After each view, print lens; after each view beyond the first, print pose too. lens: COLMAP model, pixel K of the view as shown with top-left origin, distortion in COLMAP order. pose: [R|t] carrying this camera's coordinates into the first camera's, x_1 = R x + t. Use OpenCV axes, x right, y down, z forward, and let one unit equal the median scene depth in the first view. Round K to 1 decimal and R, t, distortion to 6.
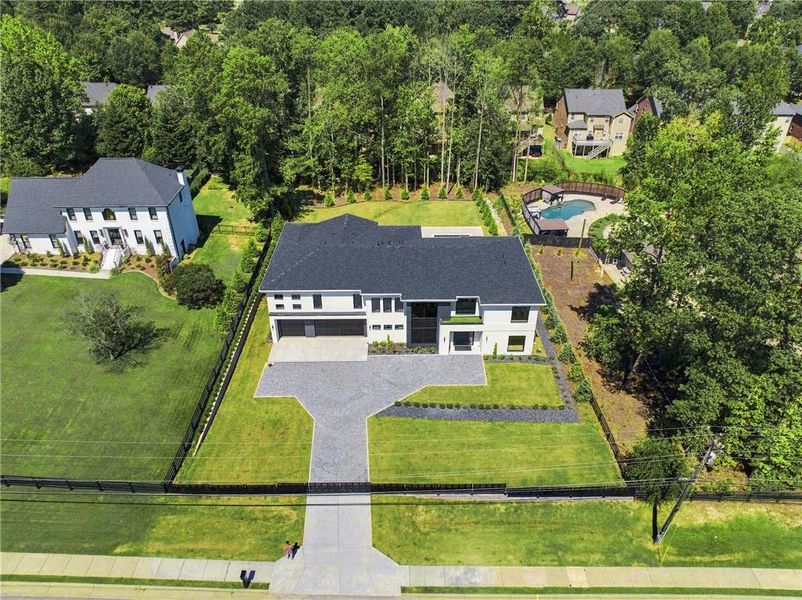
lens RADIAL K [[571.2, 0, 401.0], [0, 571.2, 300.0], [0, 0, 1]] dist [-0.059718, 0.045176]
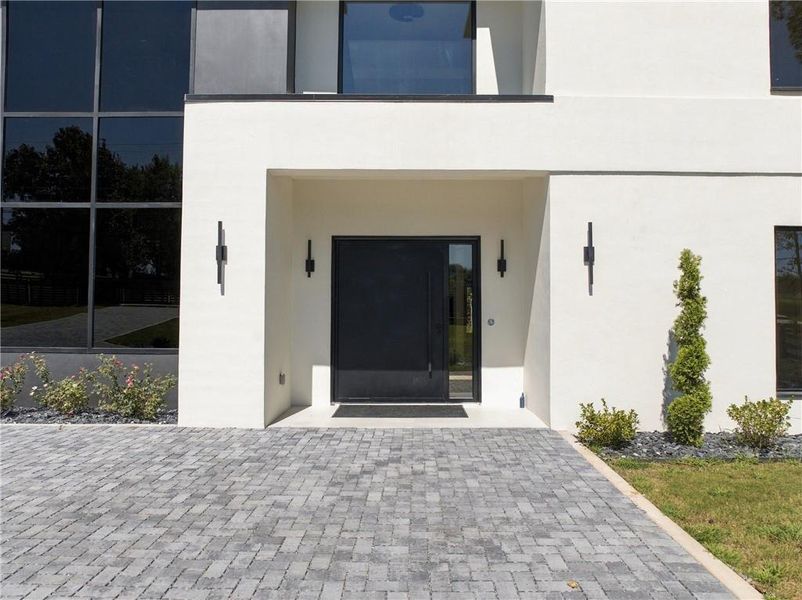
lens RADIAL K [[571.2, 0, 401.0], [0, 571.2, 300.0], [0, 0, 1]] dist [-0.059718, 0.045176]
pose [[0.999939, 0.003893, -0.010289, 0.111423], [-0.008985, 0.828699, -0.559623, 0.137483], [0.006347, 0.559682, 0.828683, 0.891746]]
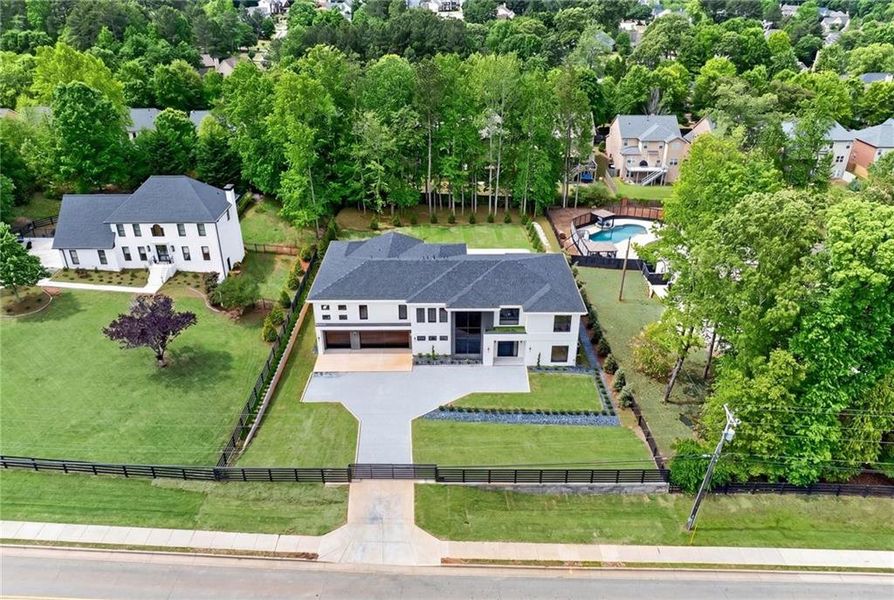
lens RADIAL K [[609.8, 0, 447.0], [0, 609.8, 300.0], [0, 0, 1]] dist [-0.029947, -0.000309]
pose [[0.999980, 0.002349, -0.005807, 0.008748], [-0.002729, 0.997792, -0.066367, 0.051908], [0.005639, 0.066382, 0.997778, -0.083617]]
